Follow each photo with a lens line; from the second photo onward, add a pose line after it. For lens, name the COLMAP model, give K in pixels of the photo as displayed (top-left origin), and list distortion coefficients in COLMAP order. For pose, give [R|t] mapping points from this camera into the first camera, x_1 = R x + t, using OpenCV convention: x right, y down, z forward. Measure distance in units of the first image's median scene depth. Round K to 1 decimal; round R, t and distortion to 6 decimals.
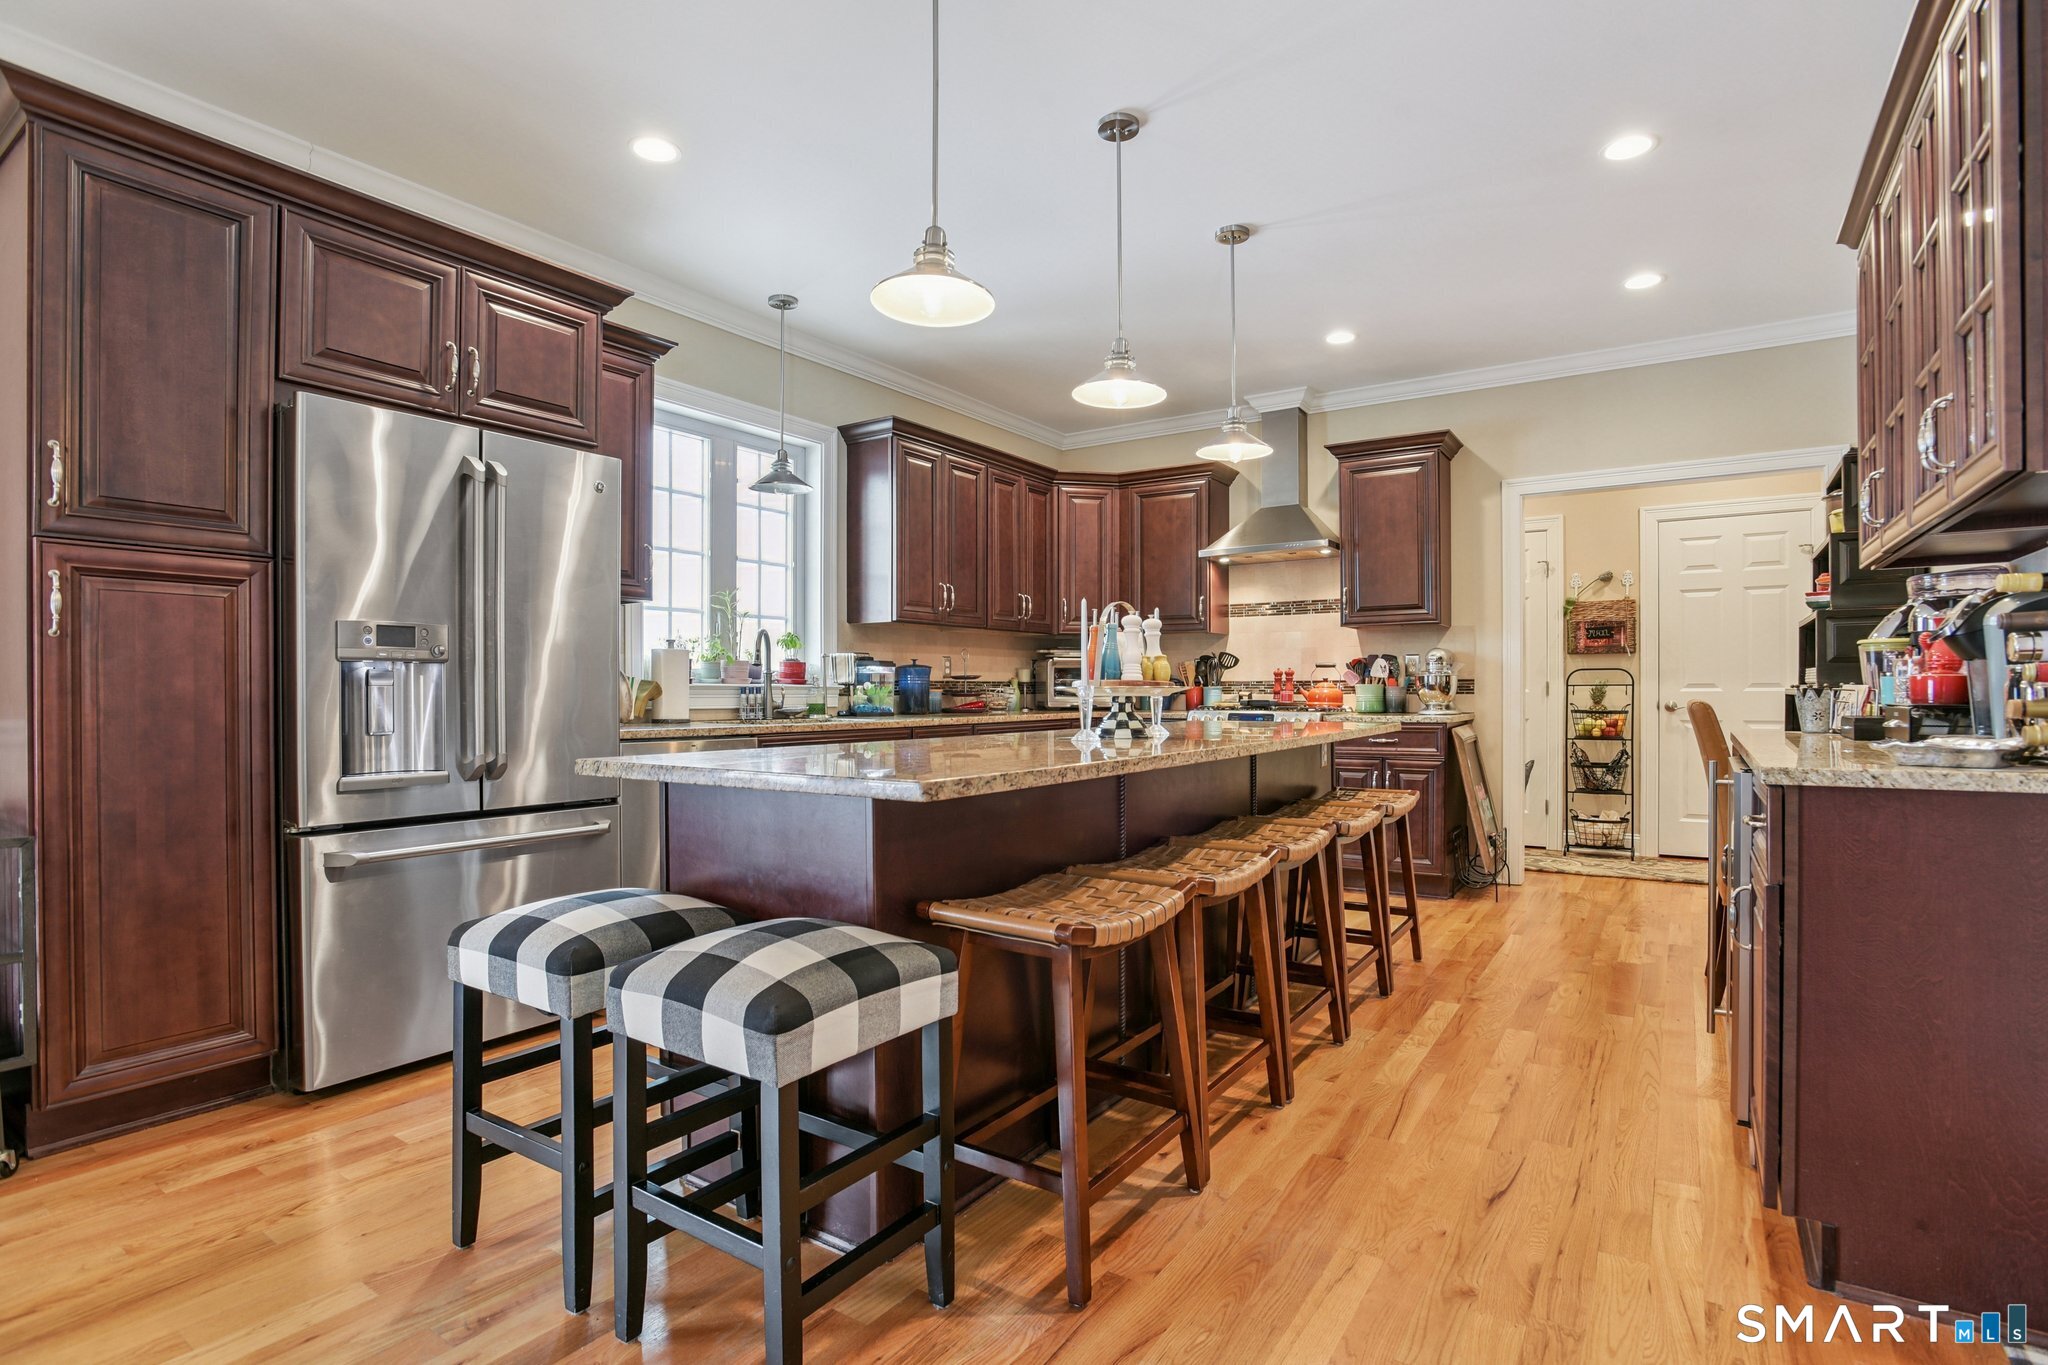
lens RADIAL K [[985.8, 0, 1032.3], [0, 985.8, 691.4], [0, 0, 1]] dist [-0.020723, 0.009094]
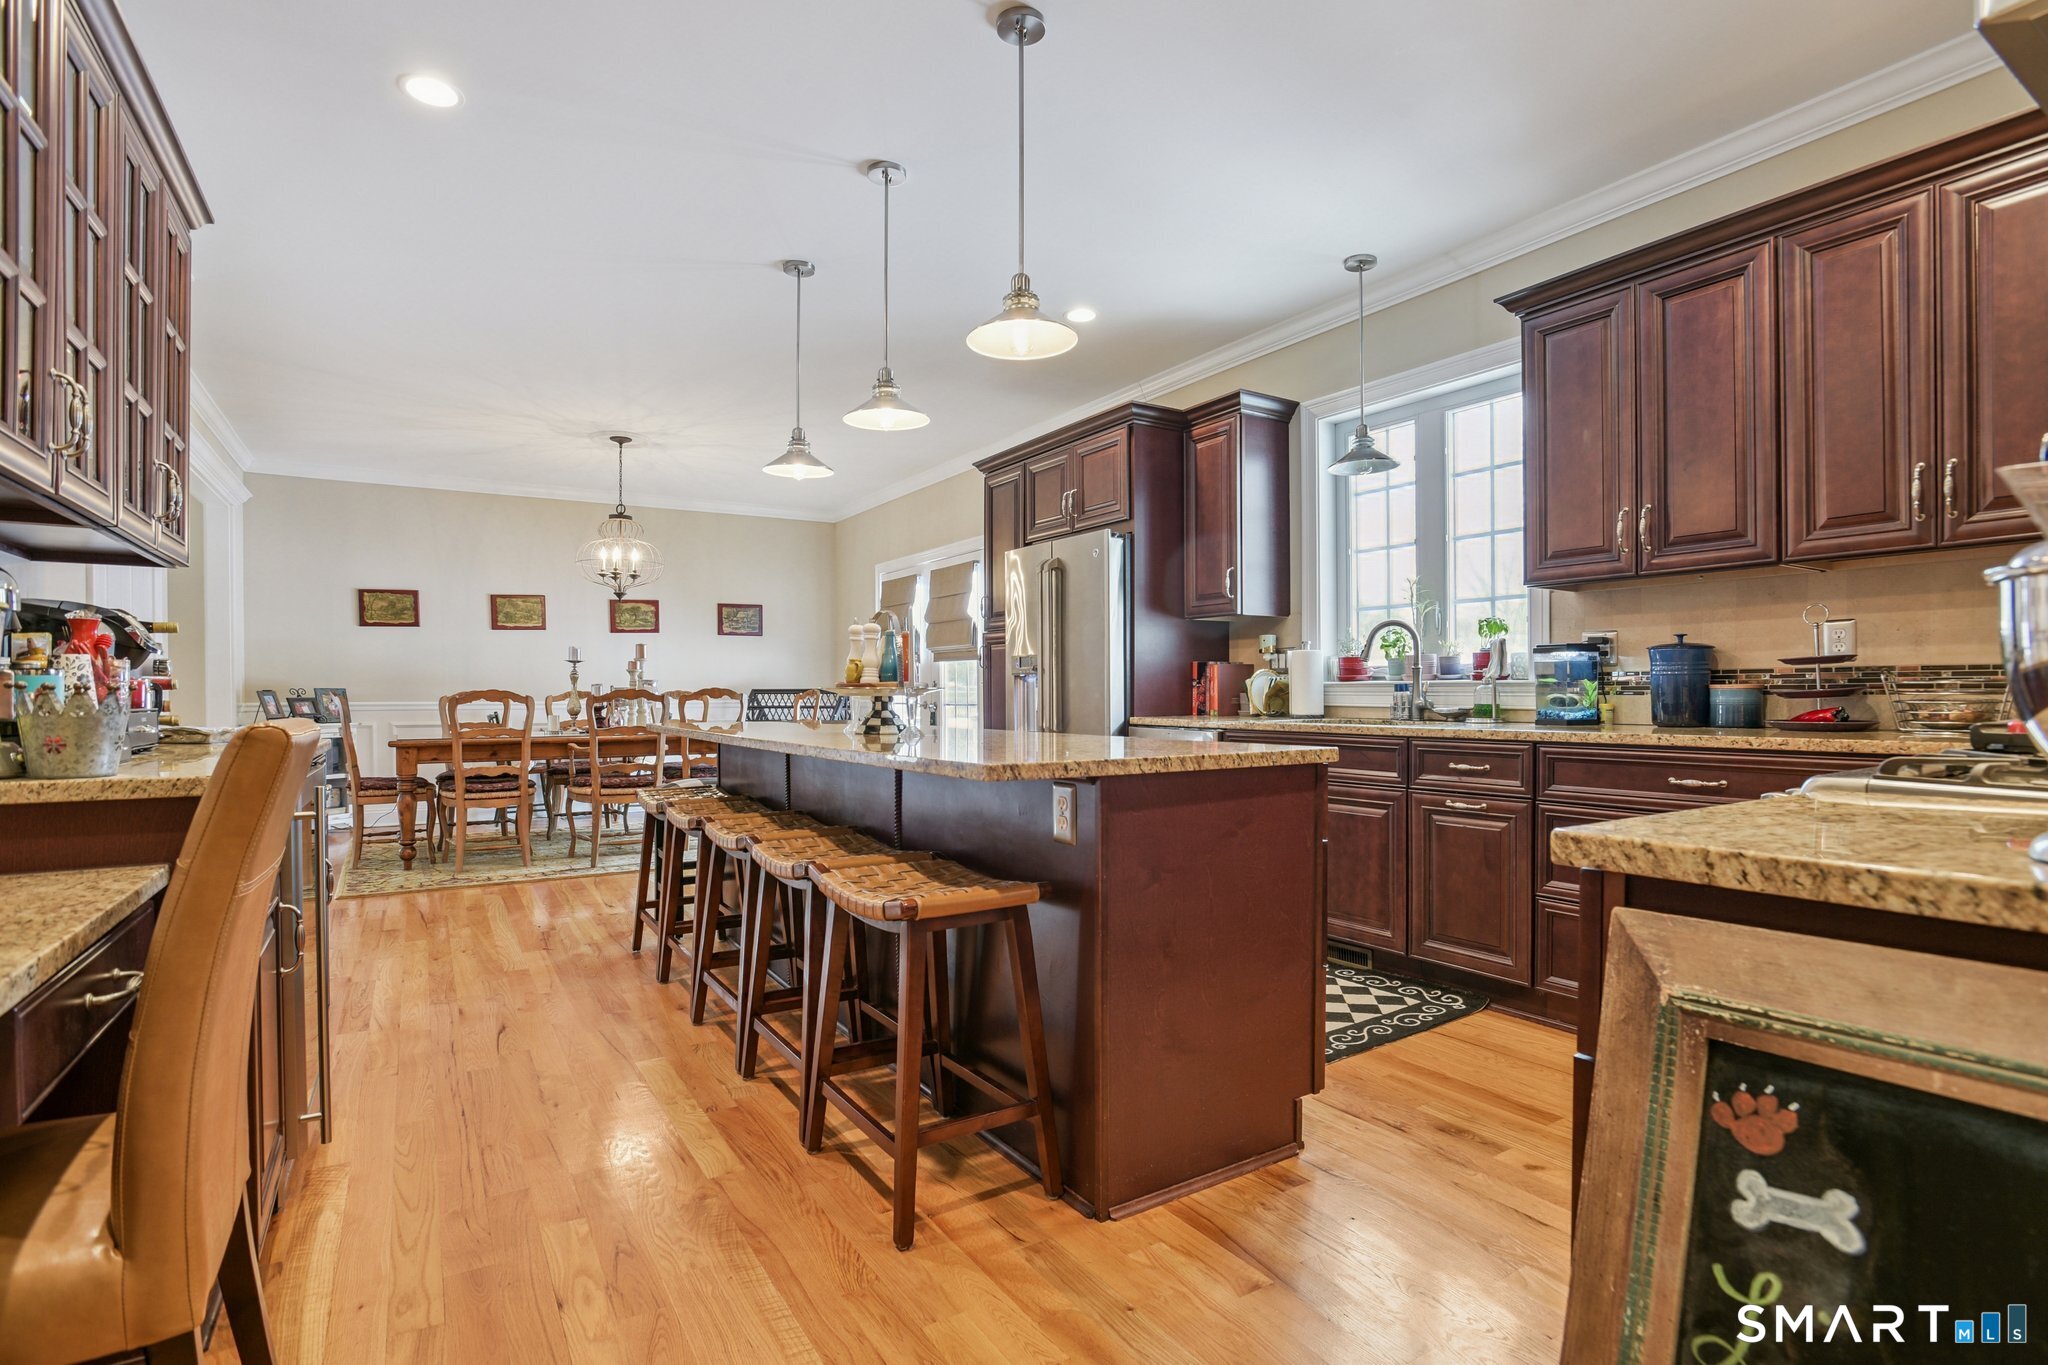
lens RADIAL K [[985.8, 0, 1033.3], [0, 985.8, 684.1], [0, 0, 1]] dist [-0.020723, 0.009094]
pose [[-0.388535, -0.003385, -0.921428, 0.678770], [0.004938, 0.999971, -0.005756, -0.001242], [0.921421, -0.006787, -0.388507, 1.031479]]
